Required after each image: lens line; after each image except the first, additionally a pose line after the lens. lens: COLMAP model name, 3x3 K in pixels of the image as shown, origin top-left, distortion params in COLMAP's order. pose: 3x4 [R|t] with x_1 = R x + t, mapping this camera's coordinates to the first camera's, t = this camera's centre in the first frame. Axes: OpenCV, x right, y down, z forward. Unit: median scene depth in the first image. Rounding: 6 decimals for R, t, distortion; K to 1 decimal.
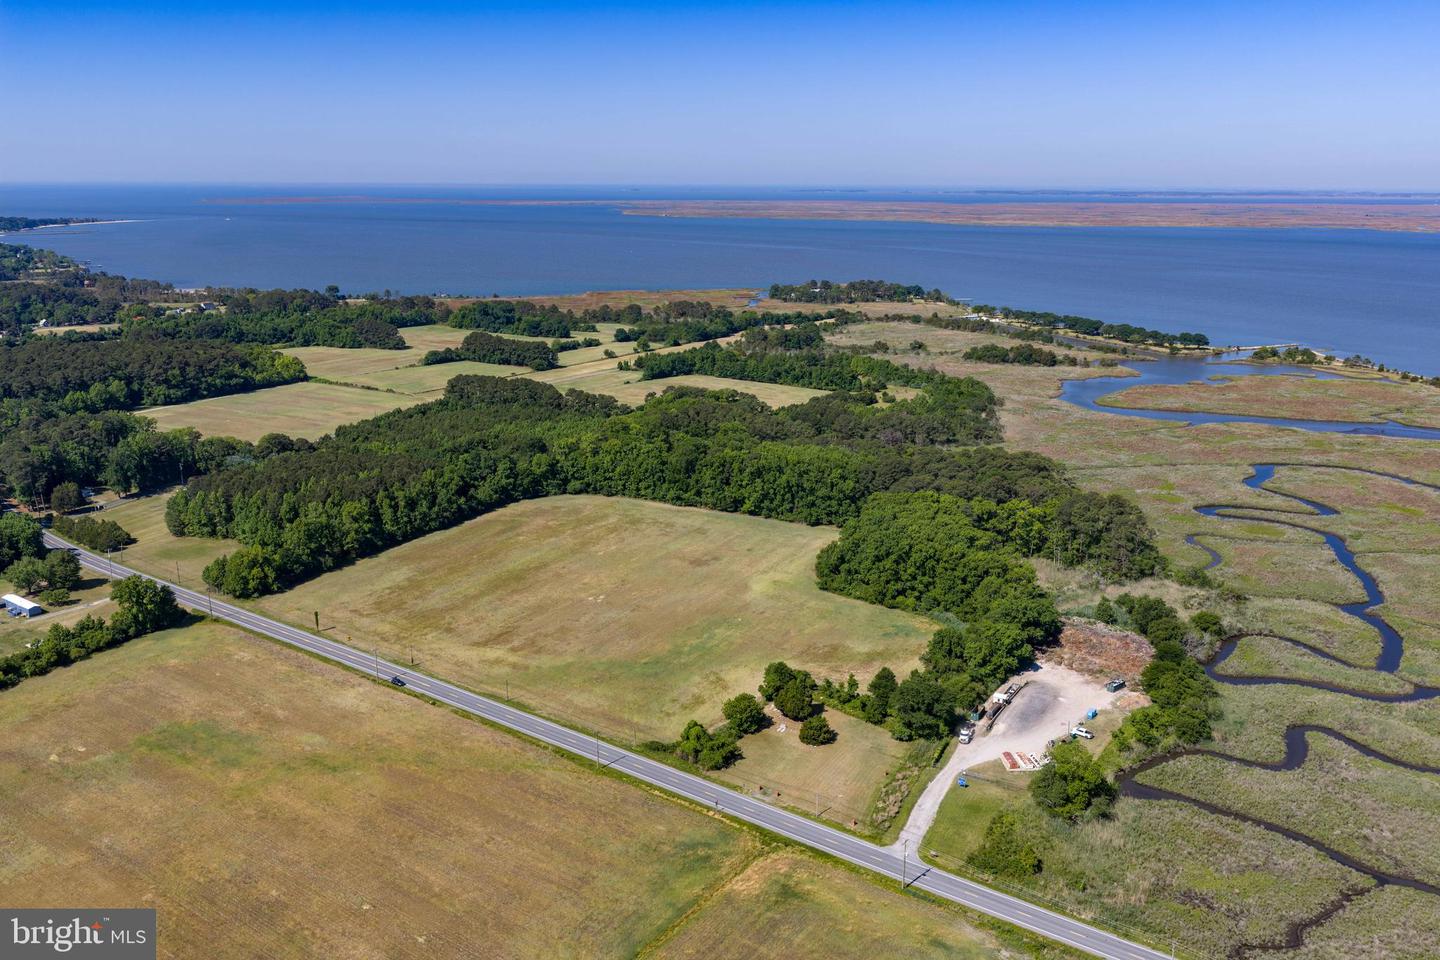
lens RADIAL K [[1191.4, 0, 723.6], [0, 1191.4, 480.6], [0, 0, 1]] dist [0.021367, -0.040211]
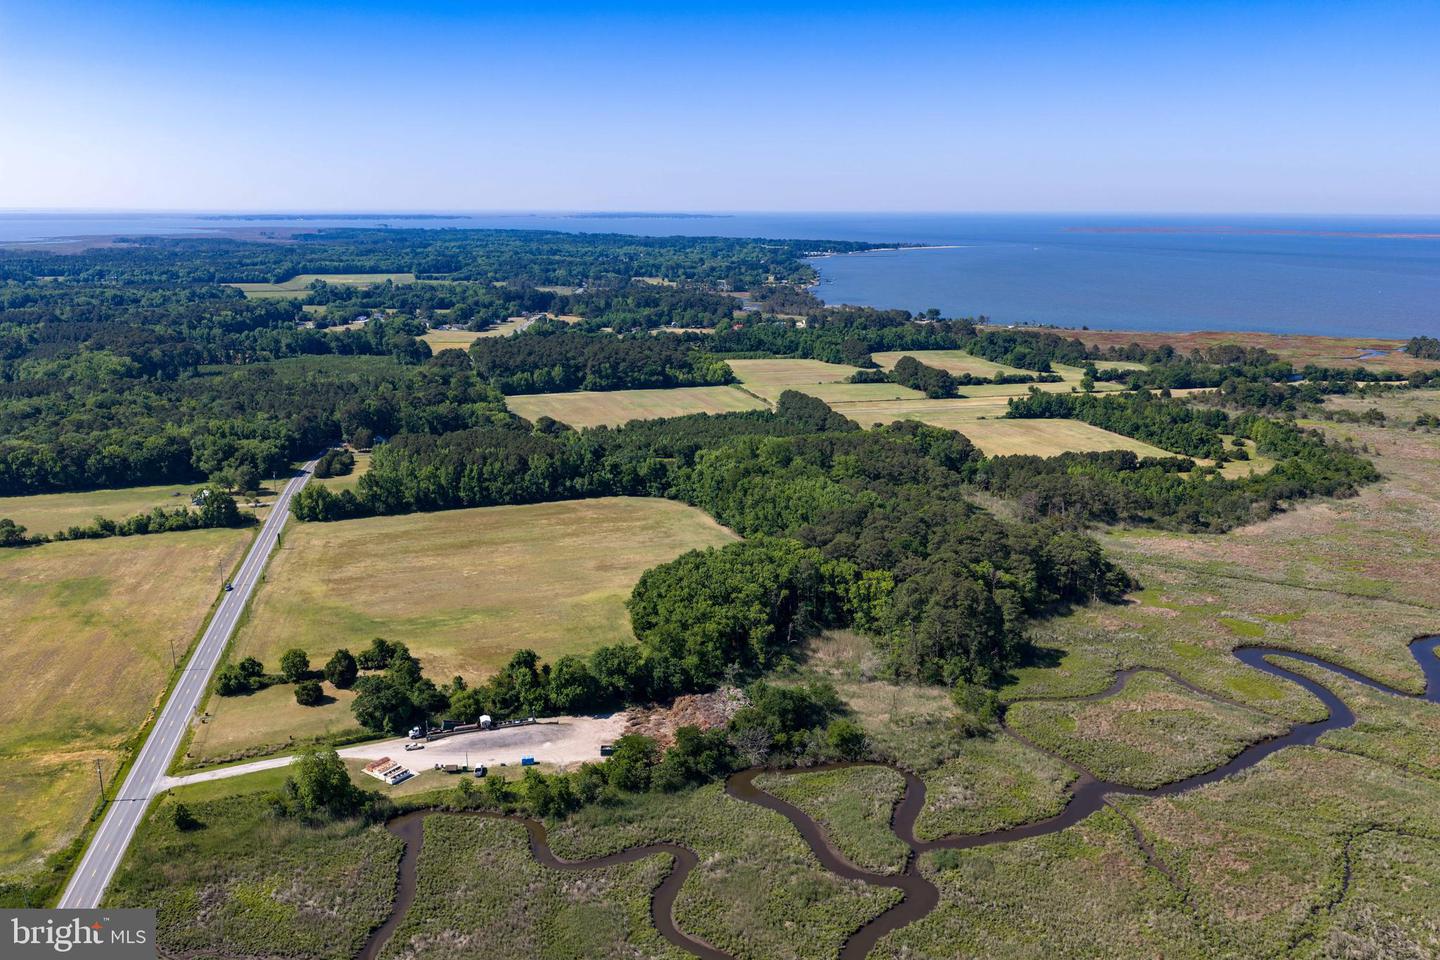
lens RADIAL K [[1191.4, 0, 718.5], [0, 1191.4, 473.6], [0, 0, 1]] dist [0.021367, -0.040211]
pose [[0.752170, 0.143535, -0.643146, 0.596932], [-0.162364, 0.986268, 0.030224, -0.050982], [0.638653, 0.081690, 0.765147, 0.203855]]
